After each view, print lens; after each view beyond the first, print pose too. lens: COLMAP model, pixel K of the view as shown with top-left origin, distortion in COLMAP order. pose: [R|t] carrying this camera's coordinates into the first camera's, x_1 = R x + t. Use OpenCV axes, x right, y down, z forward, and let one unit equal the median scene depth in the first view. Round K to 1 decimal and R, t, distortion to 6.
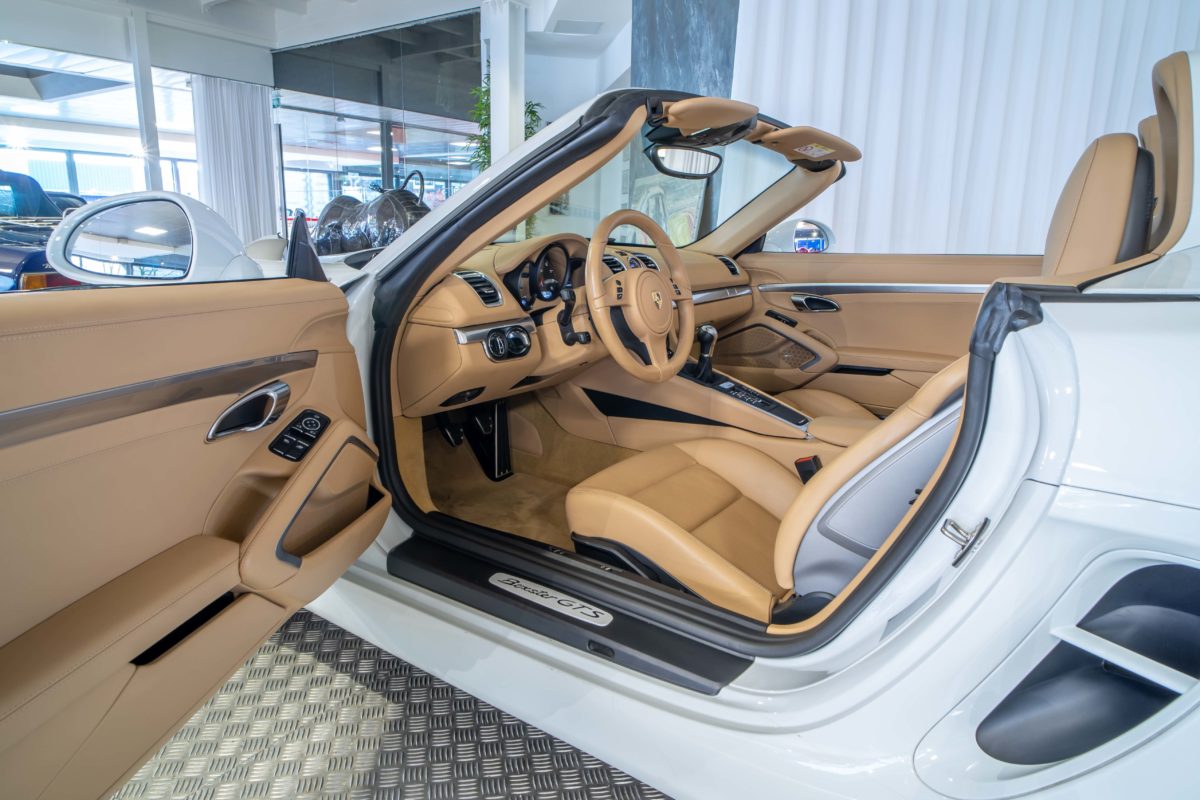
lens RADIAL K [[703.6, 0, 598.7], [0, 703.6, 377.5], [0, 0, 1]] dist [0.003707, -0.023181]
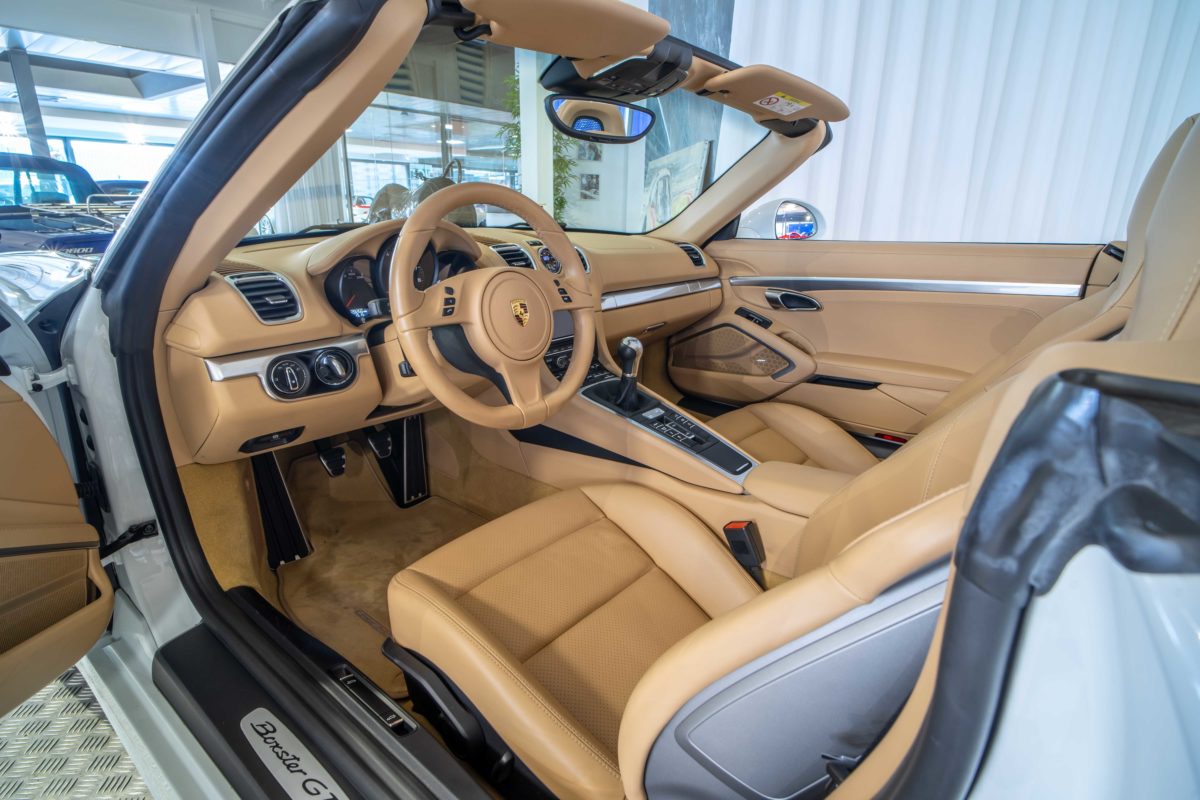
lens RADIAL K [[603.5, 0, 600.0], [0, 603.5, 400.0], [0, 0, 1]] dist [-0.001726, -0.000019]
pose [[0.996872, 0.016923, -0.077202, 0.151070], [-0.009792, 0.995727, 0.091827, -0.056730], [0.078427, -0.090784, 0.992778, 0.281042]]
